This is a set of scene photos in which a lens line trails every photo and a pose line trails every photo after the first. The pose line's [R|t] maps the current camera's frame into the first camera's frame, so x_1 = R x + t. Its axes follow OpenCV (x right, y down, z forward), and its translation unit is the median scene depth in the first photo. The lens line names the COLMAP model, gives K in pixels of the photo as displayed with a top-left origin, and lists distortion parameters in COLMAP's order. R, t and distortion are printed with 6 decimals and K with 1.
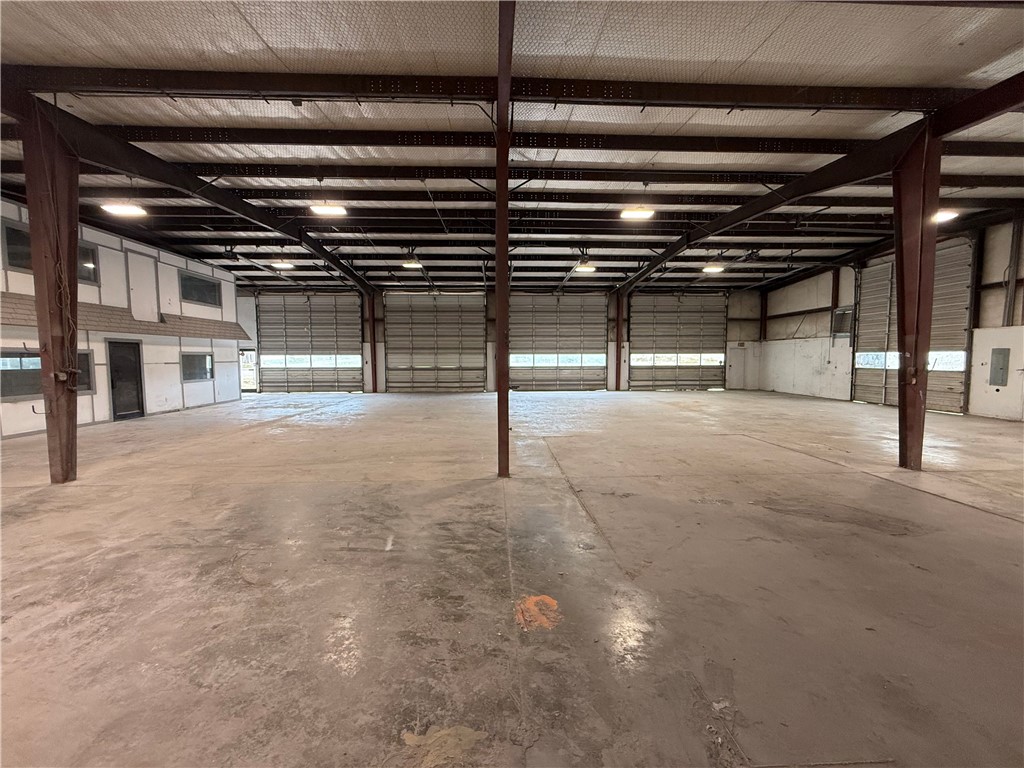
lens RADIAL K [[410.6, 0, 512.0], [0, 410.6, 384.0], [0, 0, 1]] dist [-0.000869, 0.000178]
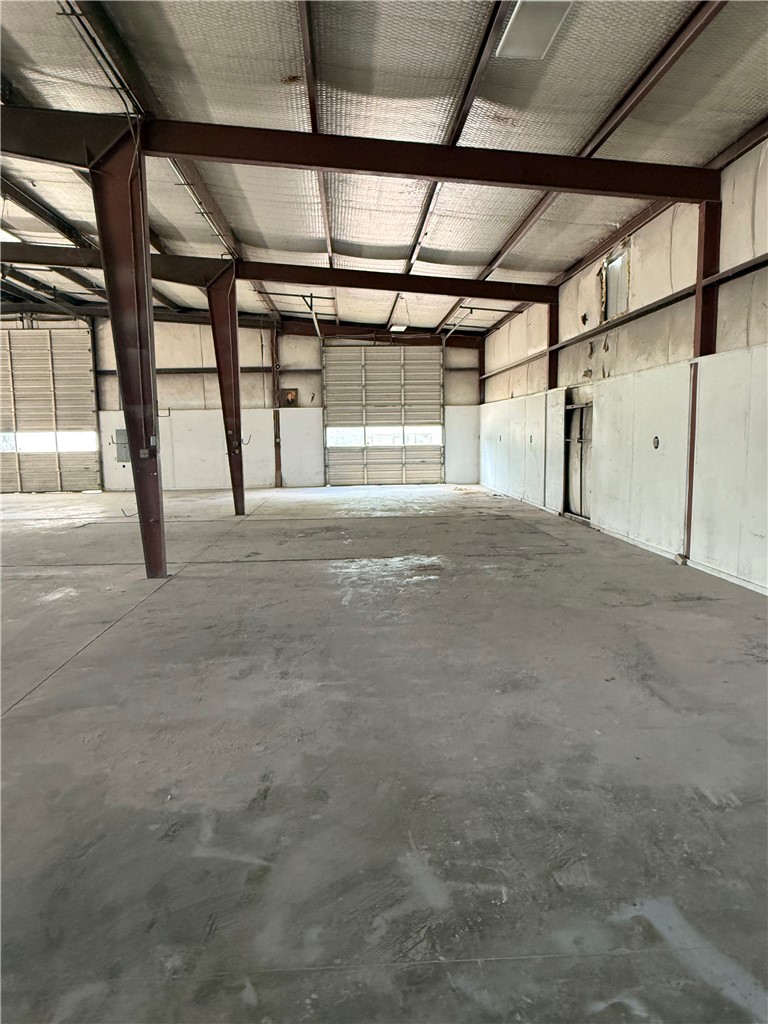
lens RADIAL K [[681.5, 0, 384.0], [0, 681.5, 512.0], [0, 0, 1]] dist [-0.001272, 0.000158]
pose [[-0.006614, -0.111033, 0.993795, -0.399025], [0.079322, 0.990627, 0.111207, -0.006492], [-0.996827, 0.079565, 0.002256, 0.157305]]
